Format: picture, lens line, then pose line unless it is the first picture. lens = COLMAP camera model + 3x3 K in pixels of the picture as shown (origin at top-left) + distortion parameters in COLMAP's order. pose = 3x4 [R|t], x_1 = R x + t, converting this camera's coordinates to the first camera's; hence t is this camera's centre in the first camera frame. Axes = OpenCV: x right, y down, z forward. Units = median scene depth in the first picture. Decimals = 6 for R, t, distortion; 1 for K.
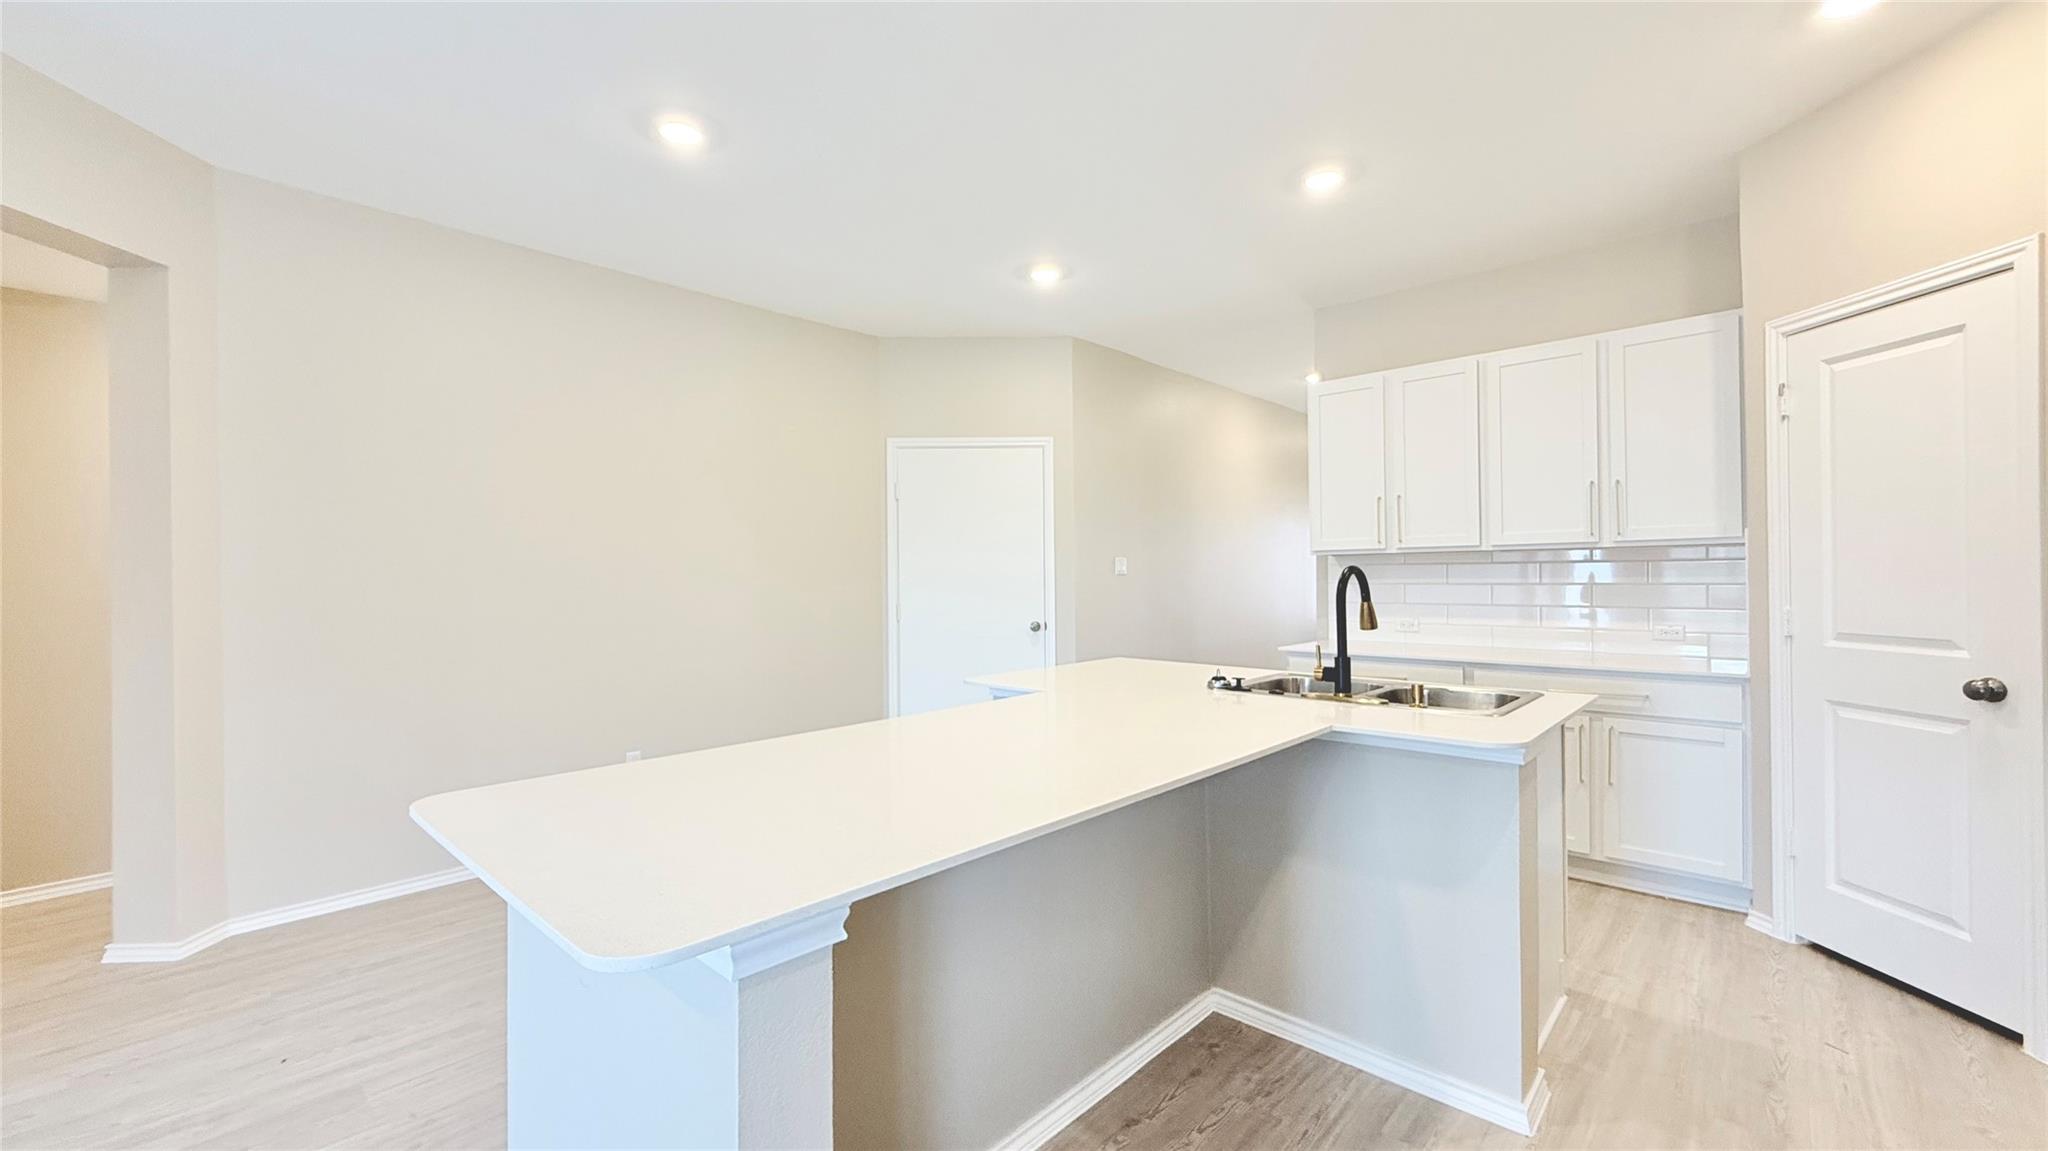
lens RADIAL K [[827.5, 0, 1013.0], [0, 827.5, 570.2], [0, 0, 1]] dist [0.015020, -0.000037]
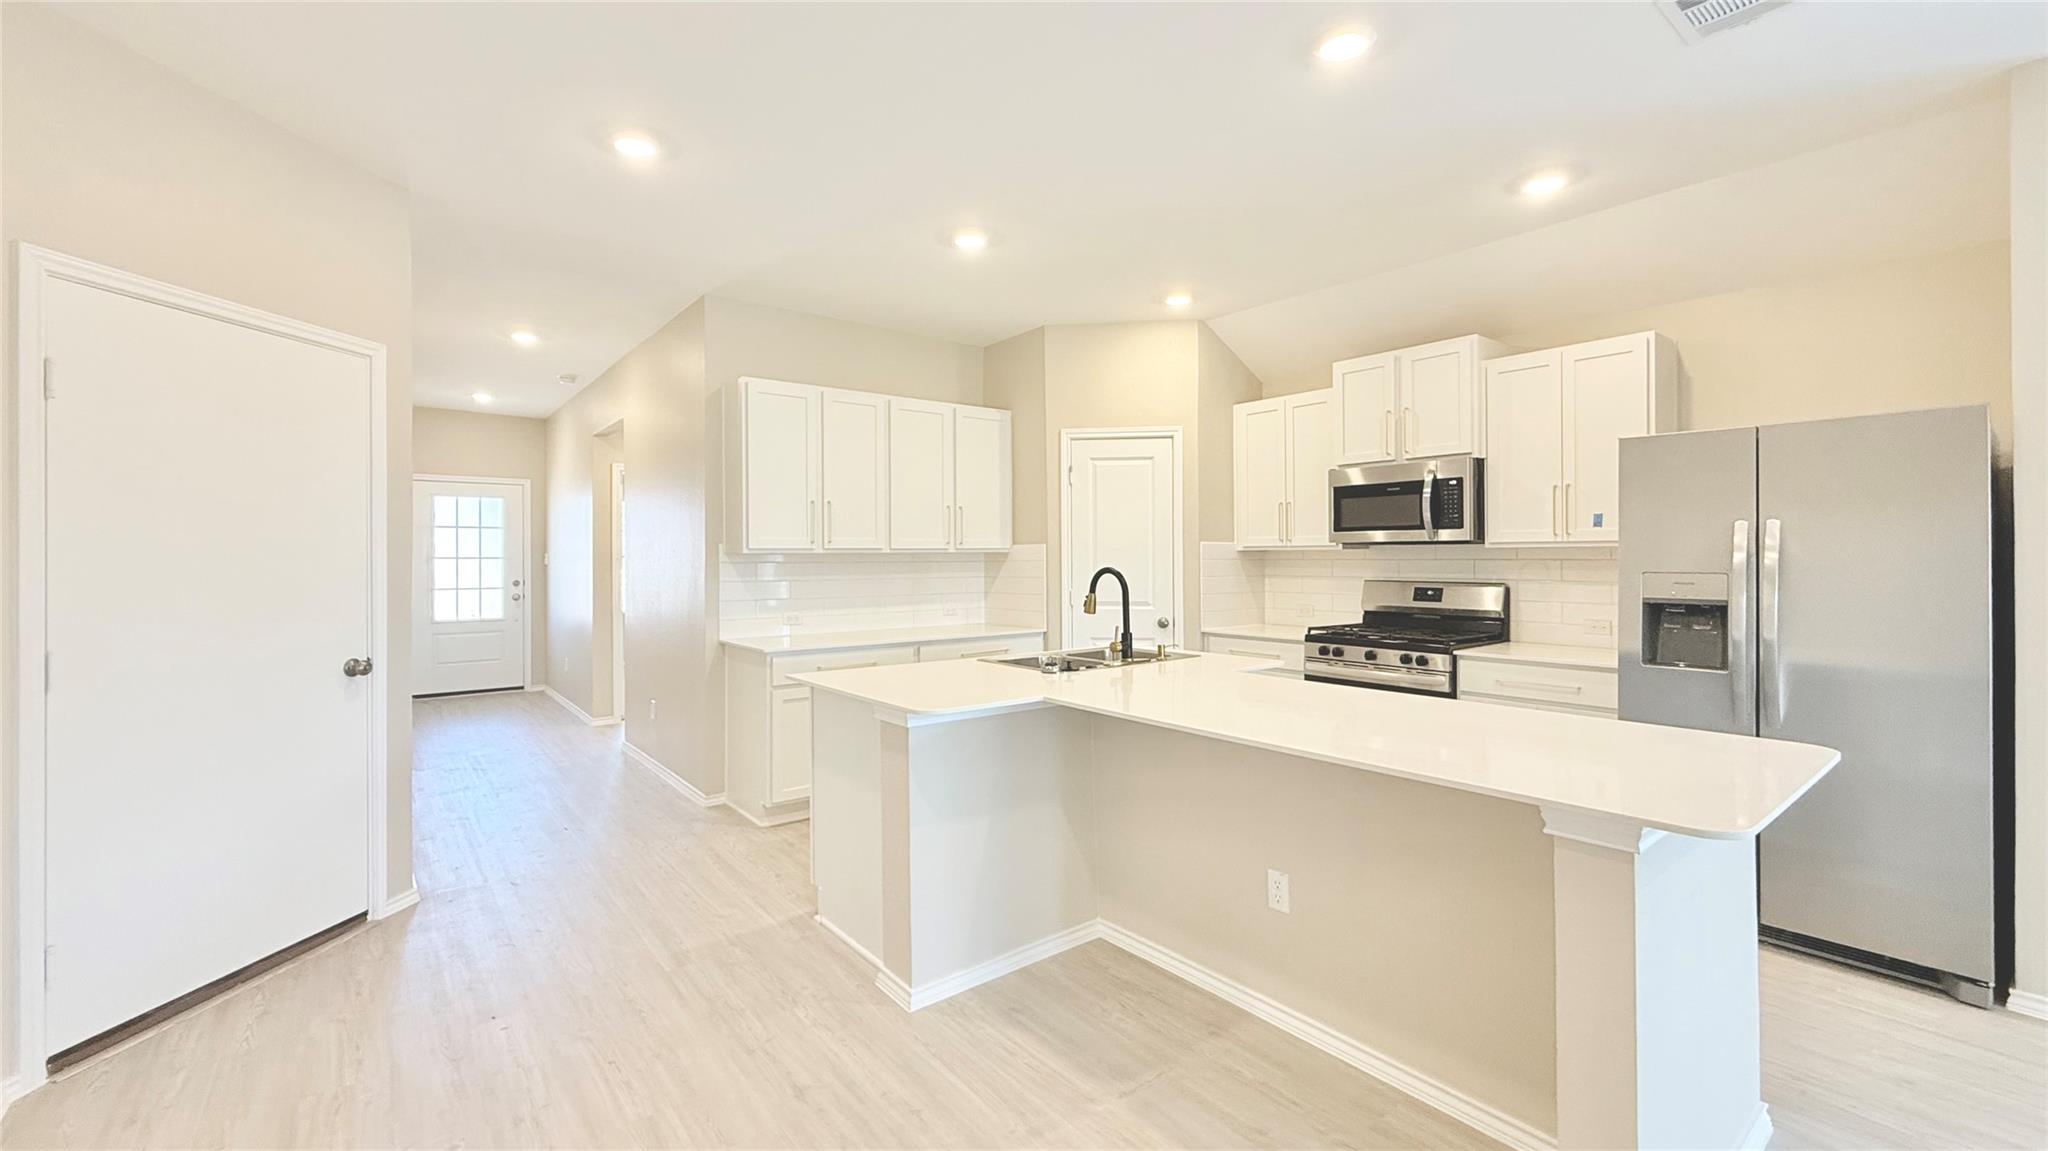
lens RADIAL K [[827.5, 0, 1013.0], [0, 827.5, 570.2], [0, 0, 1]] dist [0.015020, -0.000037]
pose [[0.155452, -0.005578, 0.987828, -0.808126], [-0.000770, 0.999983, 0.005768, -0.006234], [-0.987843, -0.001657, 0.155445, 0.790904]]
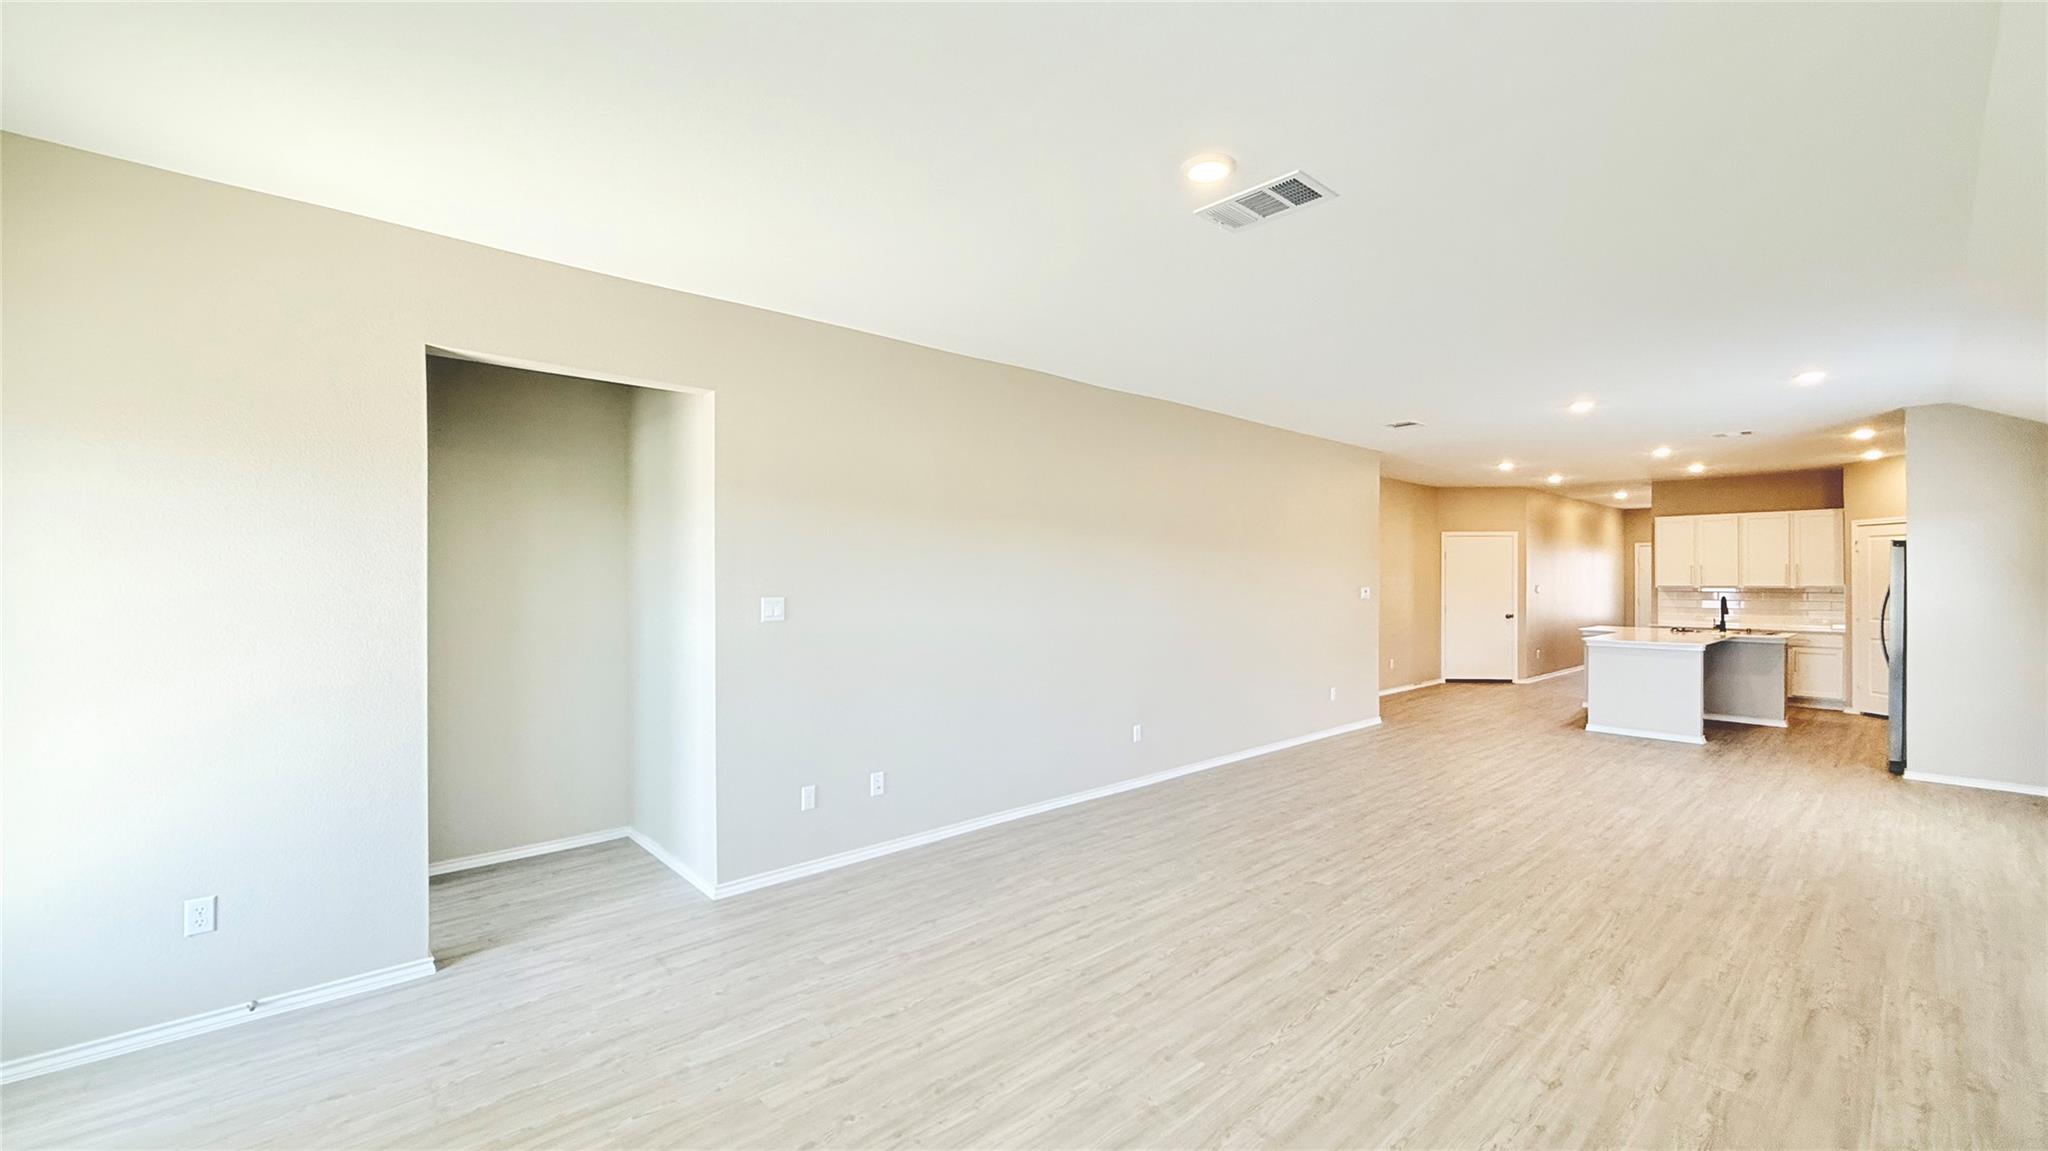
lens RADIAL K [[827.5, 0, 1013.0], [0, 827.5, 570.2], [0, 0, 1]] dist [0.015020, -0.000037]
pose [[0.997447, 0.010180, -0.070688, -1.961960], [-0.010500, 0.999936, -0.004153, -0.056954], [0.070641, 0.004885, 0.997490, -2.300651]]
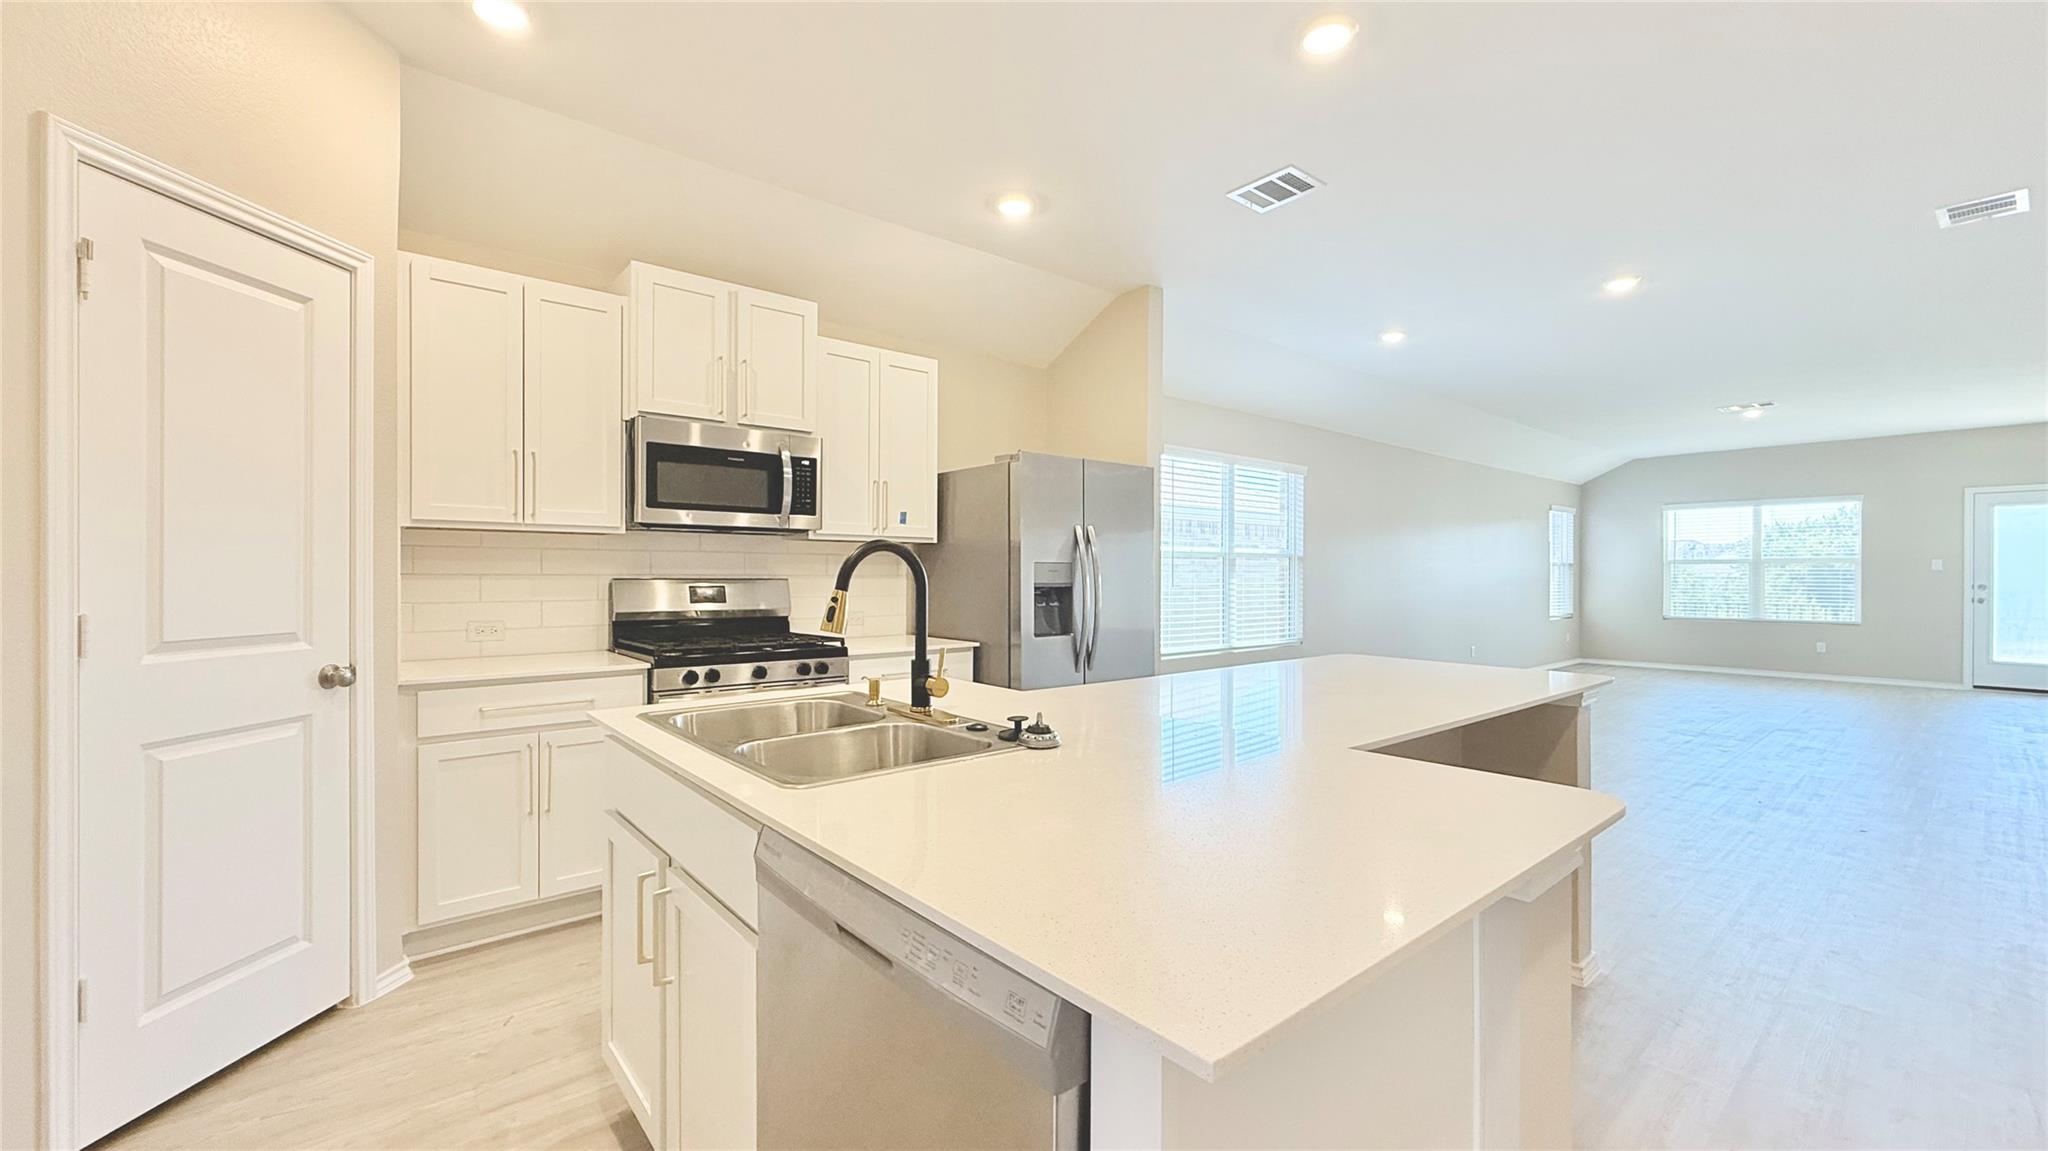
lens RADIAL K [[827.5, 0, 1013.0], [0, 827.5, 570.2], [0, 0, 1]] dist [0.015020, -0.000037]
pose [[-0.994332, 0.003324, 0.106264, 0.182577], [0.002963, 0.999989, -0.003557, 0.016181], [-0.106275, -0.003222, -0.994332, 1.422311]]
